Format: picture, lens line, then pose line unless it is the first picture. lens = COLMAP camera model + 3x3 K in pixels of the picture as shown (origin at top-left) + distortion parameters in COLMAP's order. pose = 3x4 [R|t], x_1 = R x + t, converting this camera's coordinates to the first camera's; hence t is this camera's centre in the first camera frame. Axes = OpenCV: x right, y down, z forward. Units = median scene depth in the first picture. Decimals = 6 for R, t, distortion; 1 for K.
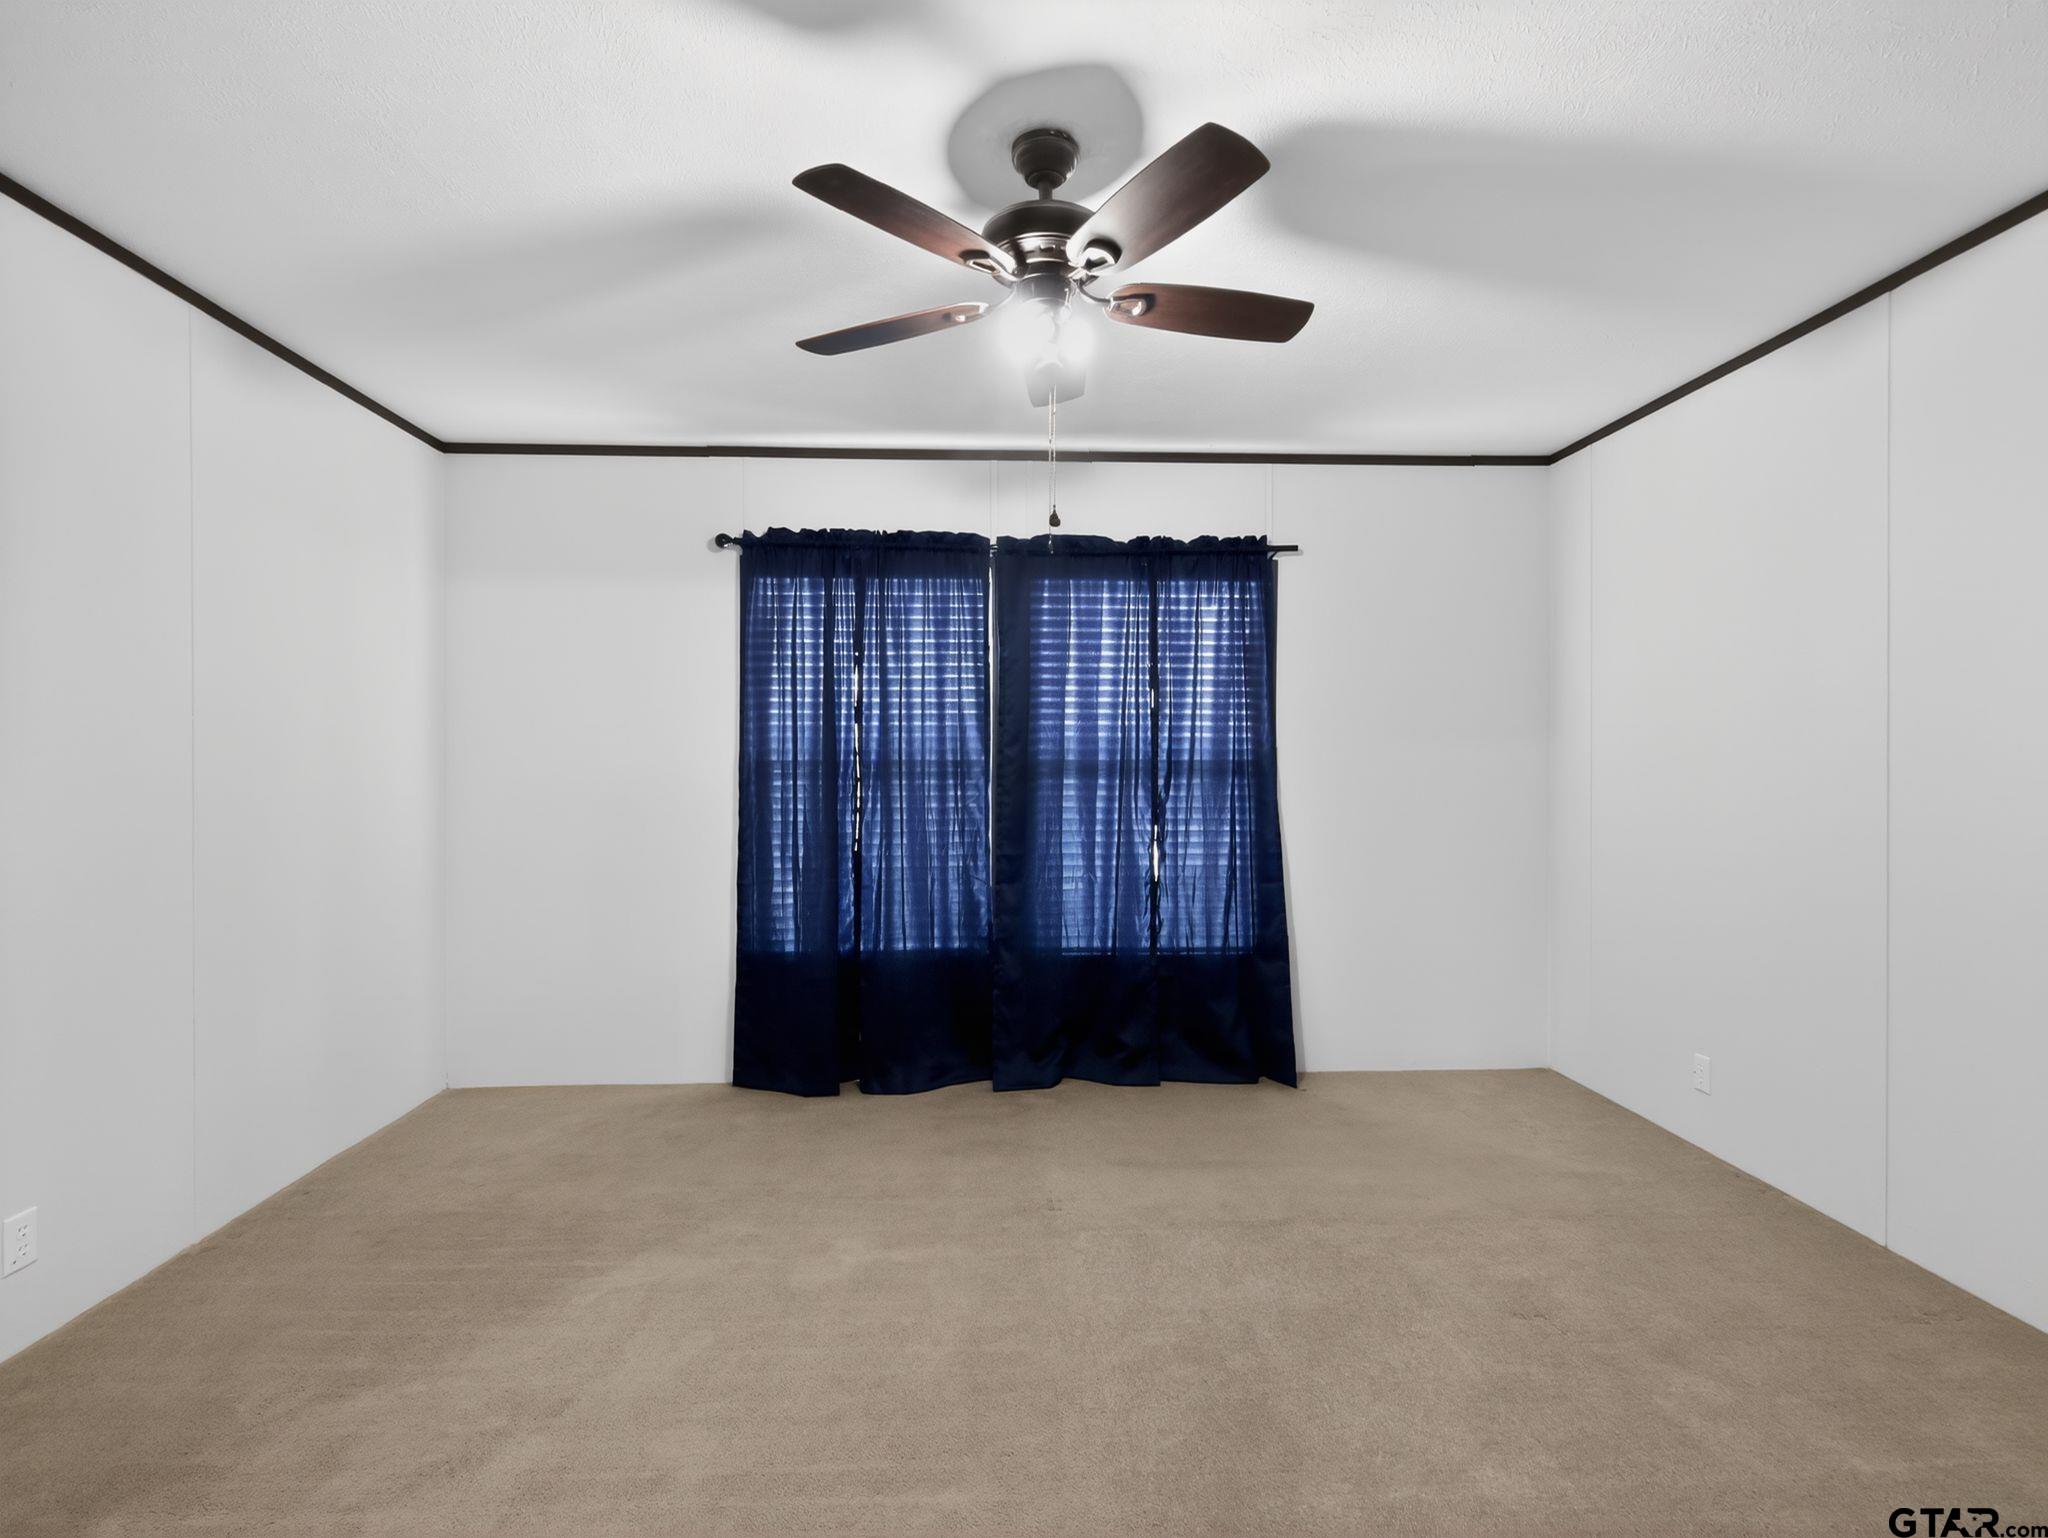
lens RADIAL K [[986.1, 0, 1038.7], [0, 986.1, 764.1], [0, 0, 1]] dist [-0.000067, -0.000992]
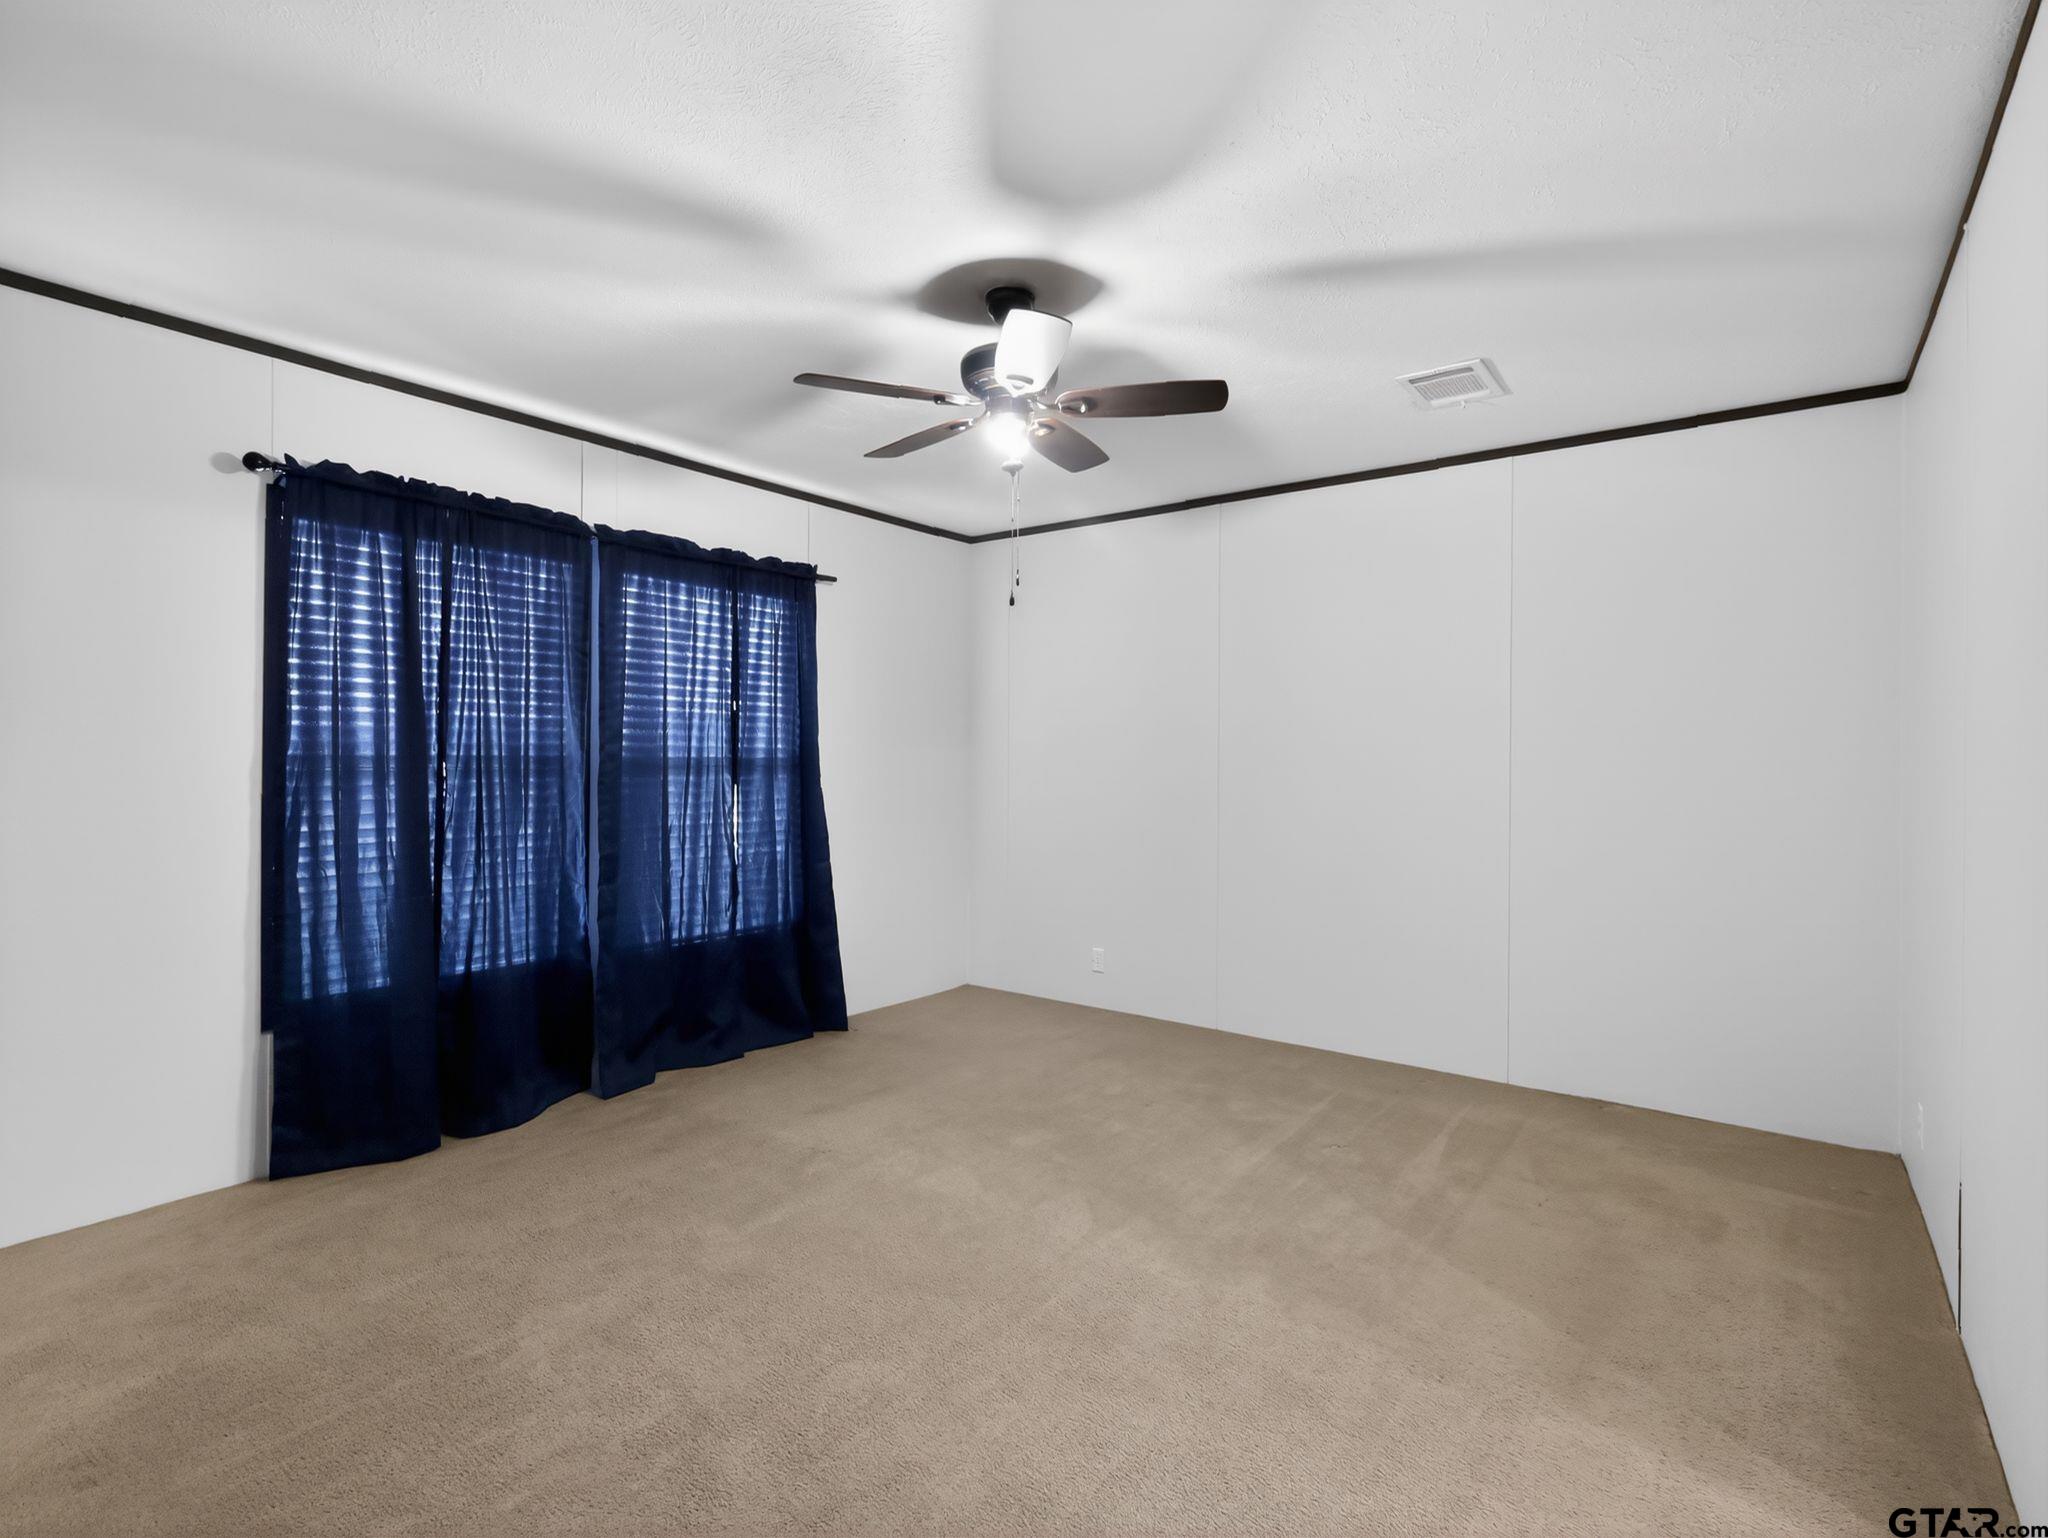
lens RADIAL K [[986.1, 0, 1038.7], [0, 986.1, 764.1], [0, 0, 1]] dist [-0.000067, -0.000992]
pose [[0.636079, 0.003417, 0.771617, -0.511610], [-0.016835, 0.999814, 0.009451, -0.013568], [-0.771440, -0.019002, 0.636018, 0.056979]]
